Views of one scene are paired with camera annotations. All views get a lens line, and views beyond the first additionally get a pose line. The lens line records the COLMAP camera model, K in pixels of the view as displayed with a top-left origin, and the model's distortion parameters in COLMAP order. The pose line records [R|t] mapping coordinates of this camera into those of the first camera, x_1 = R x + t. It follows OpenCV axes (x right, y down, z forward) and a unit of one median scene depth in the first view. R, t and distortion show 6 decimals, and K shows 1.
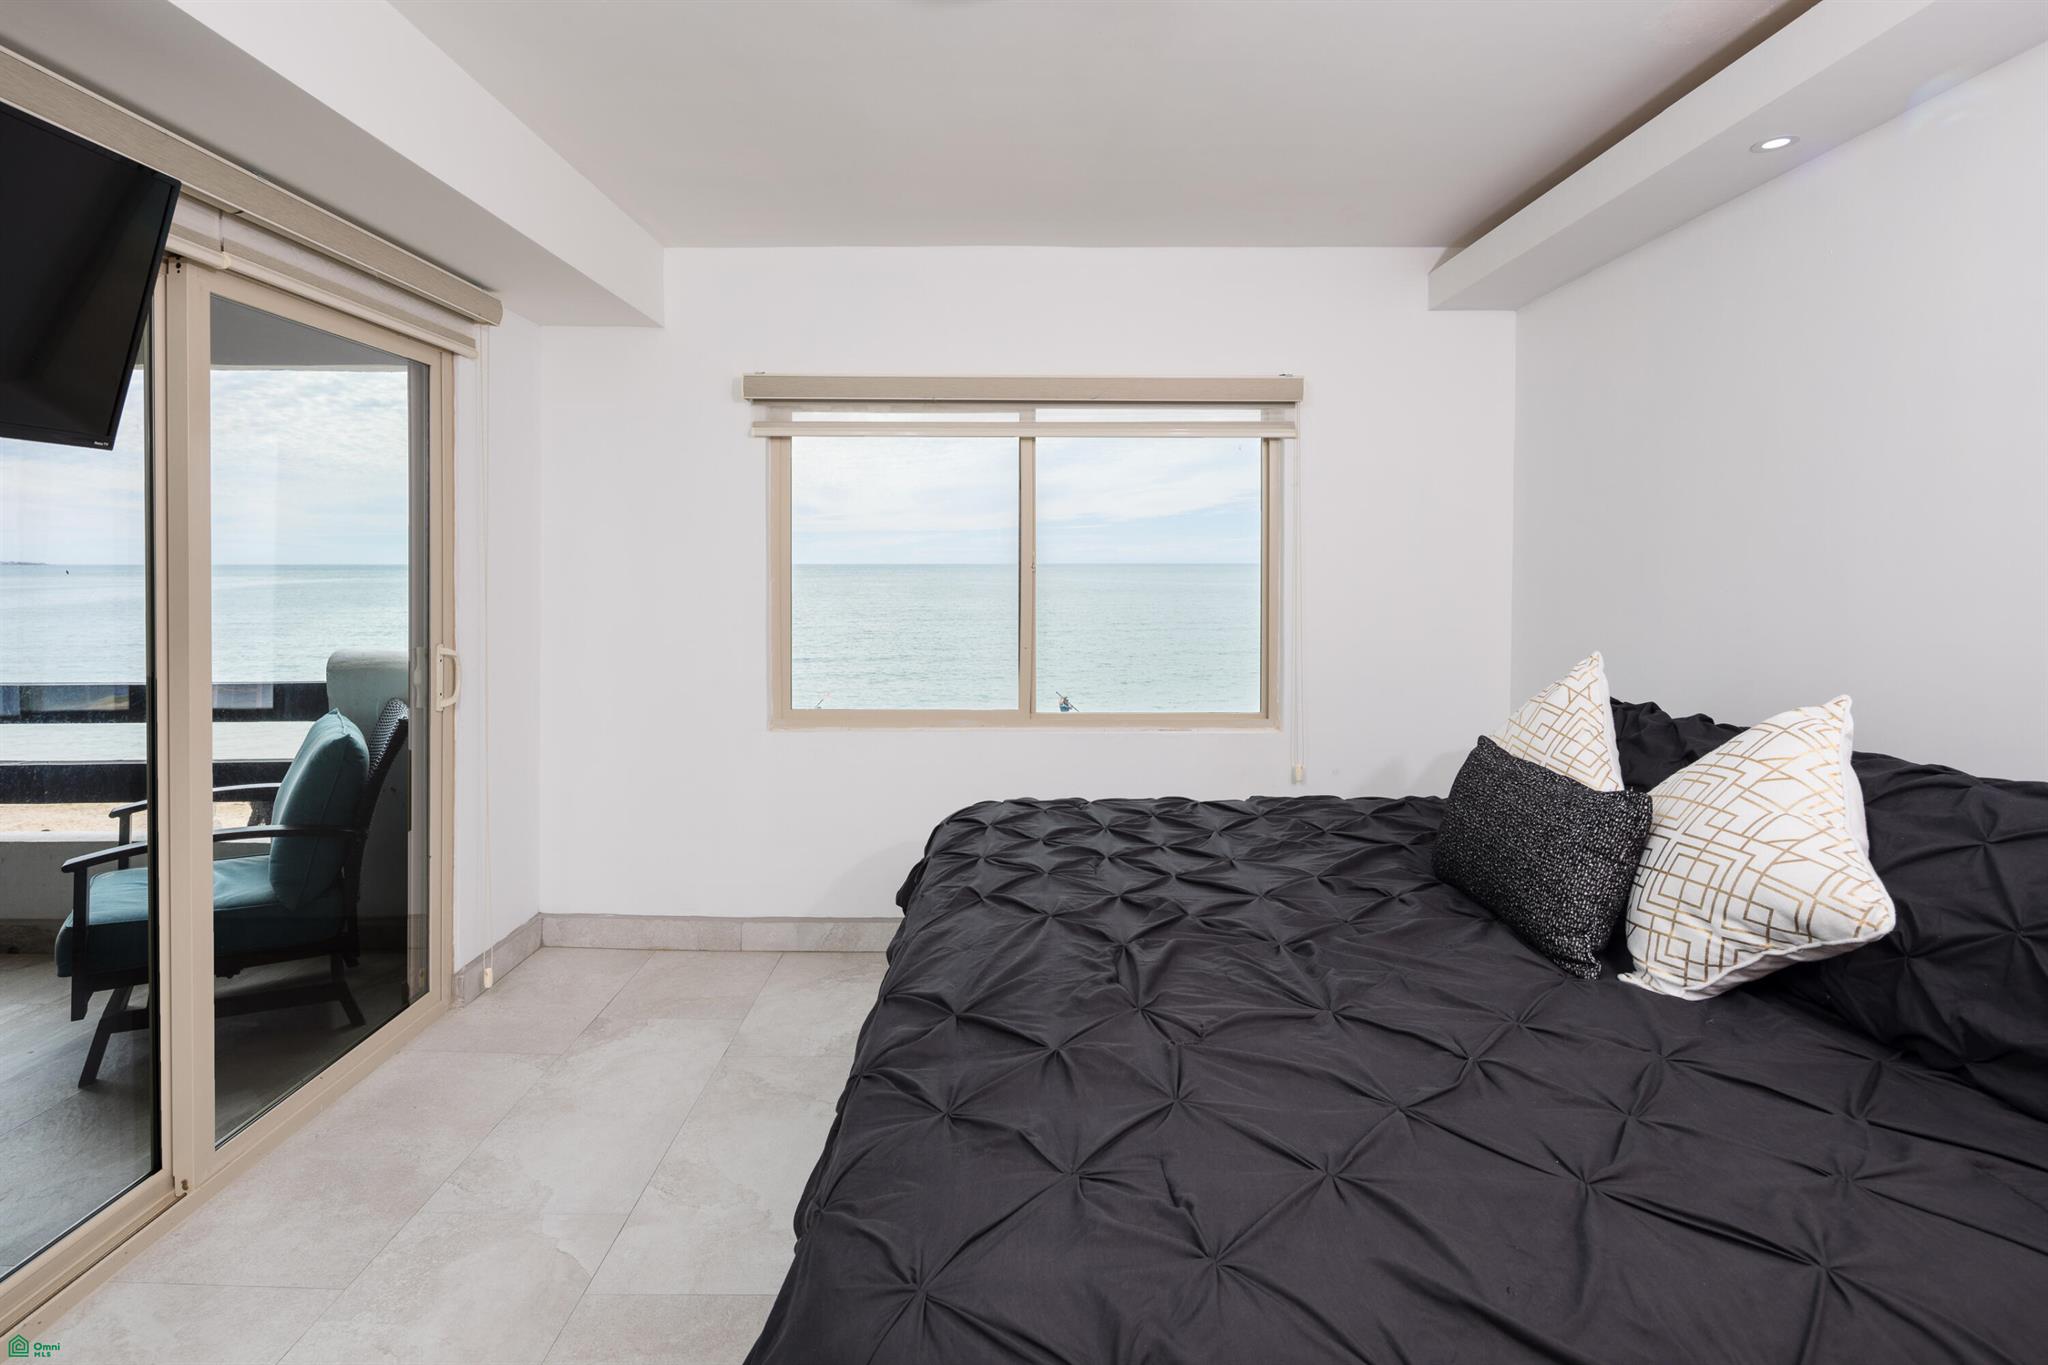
lens RADIAL K [[986.6, 0, 1021.7], [0, 986.6, 582.7], [0, 0, 1]] dist [0.010137, -0.006584]
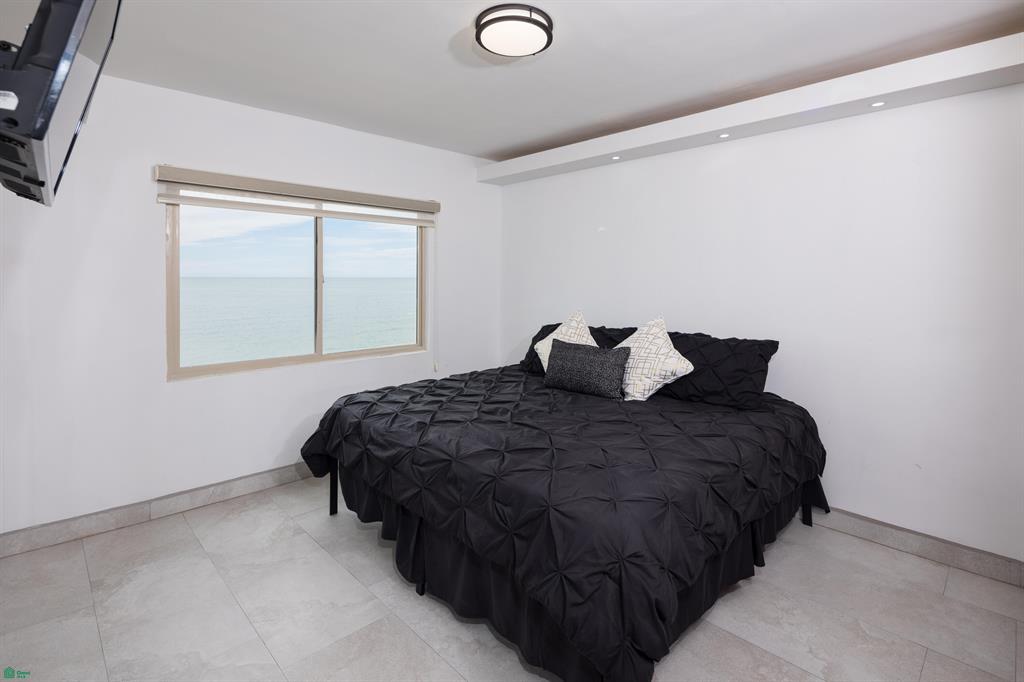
lens RADIAL K [[493.3, 0, 510.8], [0, 493.3, 291.1], [0, 0, 1]] dist [0.010137, -0.006584]
pose [[0.725890, -0.018122, 0.687572, -0.471356], [0.011956, 0.999834, 0.013730, -0.007176], [-0.687707, -0.001746, 0.725986, 0.008490]]
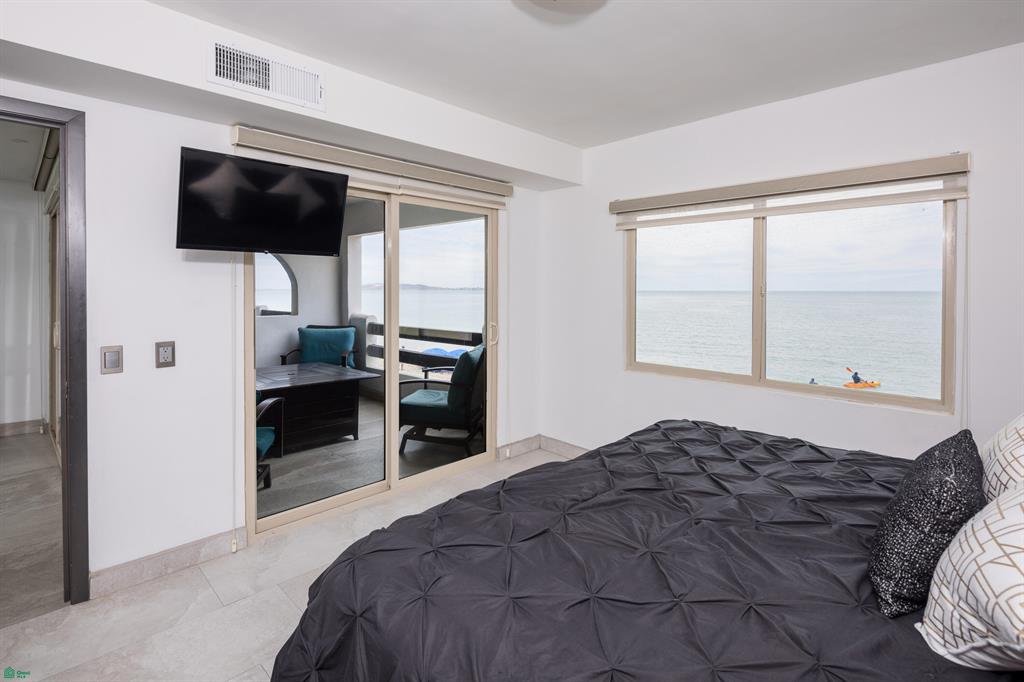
lens RADIAL K [[493.3, 0, 510.8], [0, 493.3, 291.1], [0, 0, 1]] dist [0.010137, -0.006584]
pose [[0.703811, 0.005276, -0.710368, 0.368211], [-0.019957, 0.999725, -0.012348, 0.000517], [0.710107, 0.022868, 0.703722, 0.107259]]
